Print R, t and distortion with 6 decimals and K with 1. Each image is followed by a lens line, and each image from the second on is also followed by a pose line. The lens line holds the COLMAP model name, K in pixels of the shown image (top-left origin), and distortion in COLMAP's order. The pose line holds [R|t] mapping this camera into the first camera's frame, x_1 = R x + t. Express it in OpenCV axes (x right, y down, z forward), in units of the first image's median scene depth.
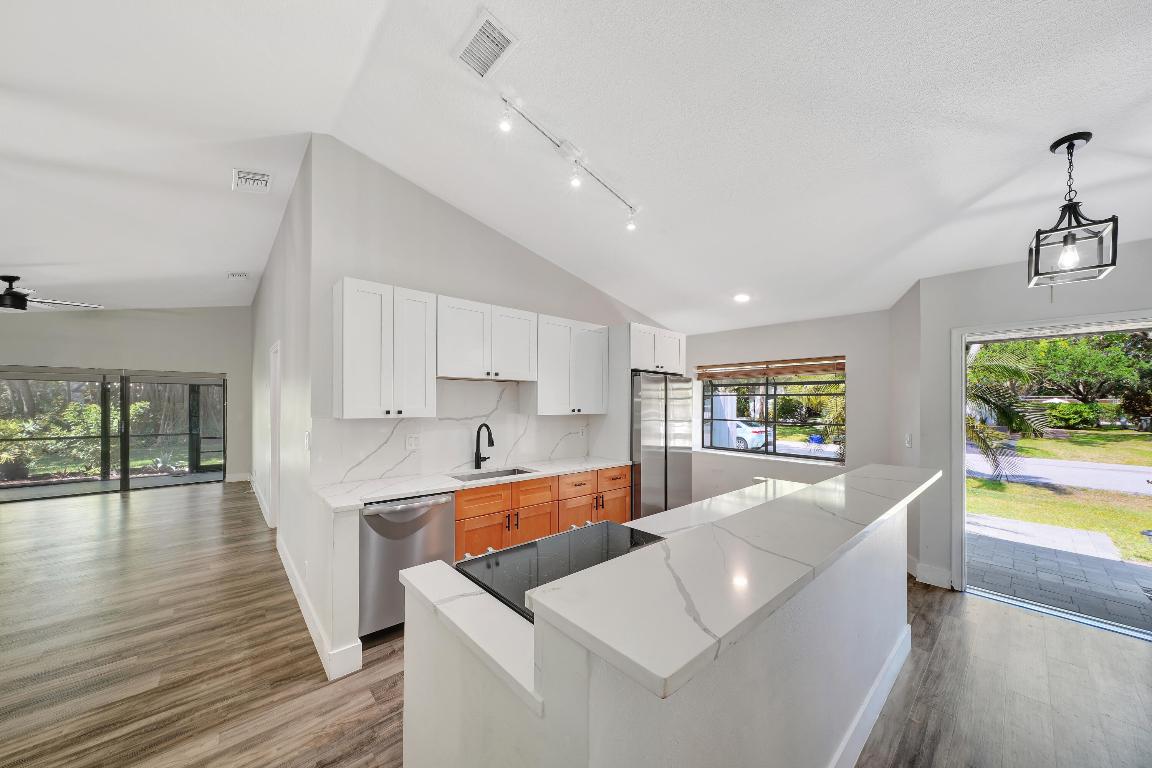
lens RADIAL K [[395.4, 0, 568.1], [0, 395.4, 399.4], [0, 0, 1]] dist [0.000150, 0.000102]
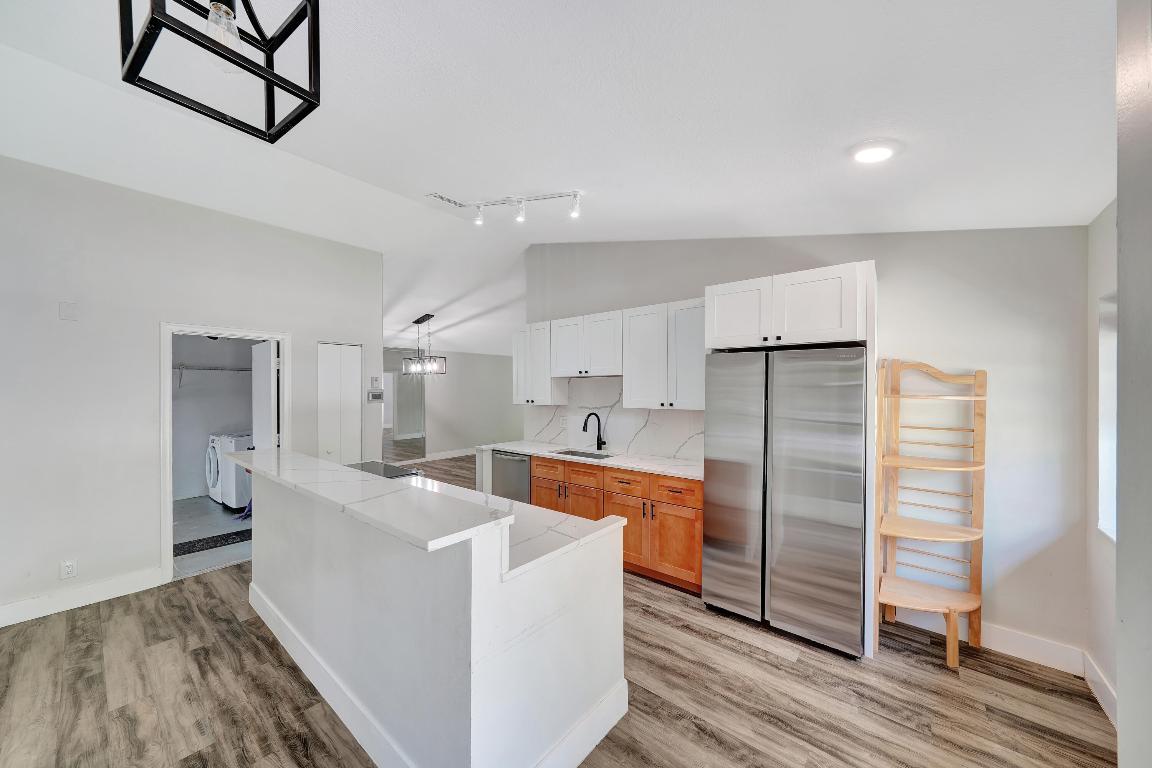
lens RADIAL K [[388.9, 0, 573.5], [0, 388.9, 392.3], [0, 0, 1]] dist [0.000265, 0.000041]
pose [[0.169386, -0.002941, -0.985545, 0.931917], [0.011426, 0.999934, -0.001020, -0.001292], [0.985484, -0.011089, 0.169409, 0.722313]]
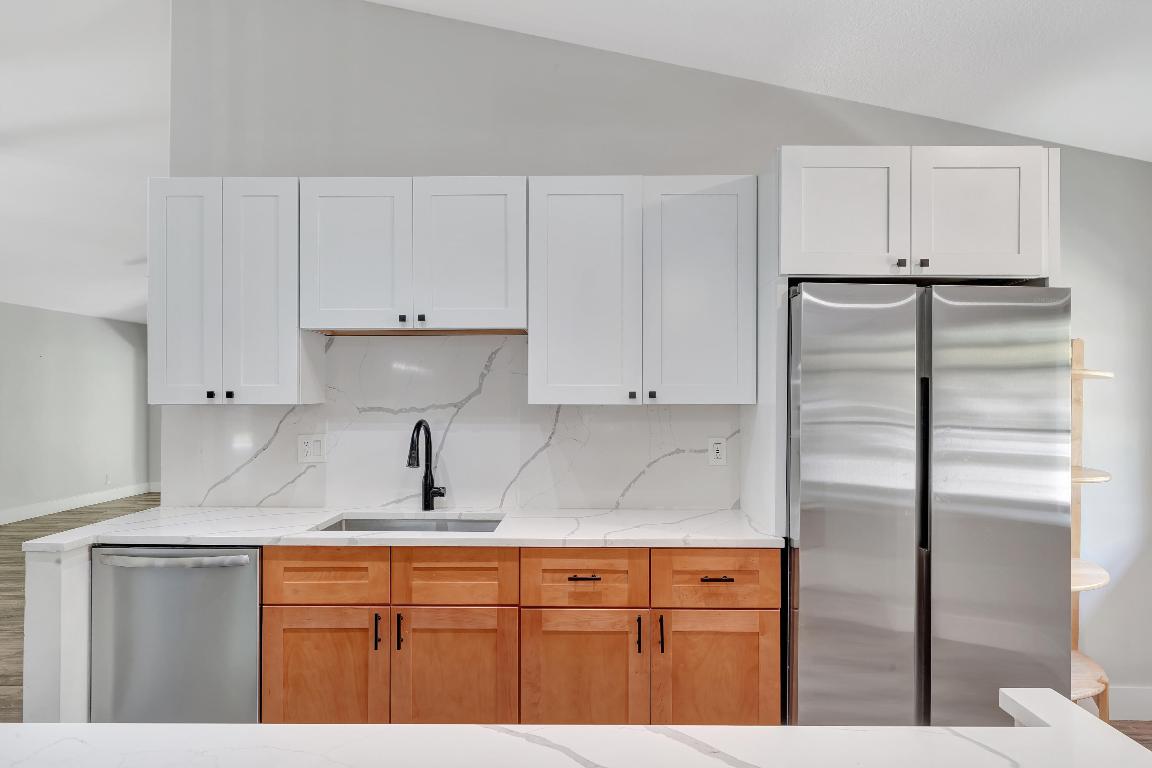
lens RADIAL K [[655.4, 0, 580.8], [0, 655.4, 392.7], [0, 0, 1]] dist [0.000941, 0.000343]
pose [[0.745716, -0.006792, -0.666229, 0.471754], [0.009769, 0.999952, 0.000740, 0.027115], [0.666192, -0.007060, 0.745747, 0.503930]]
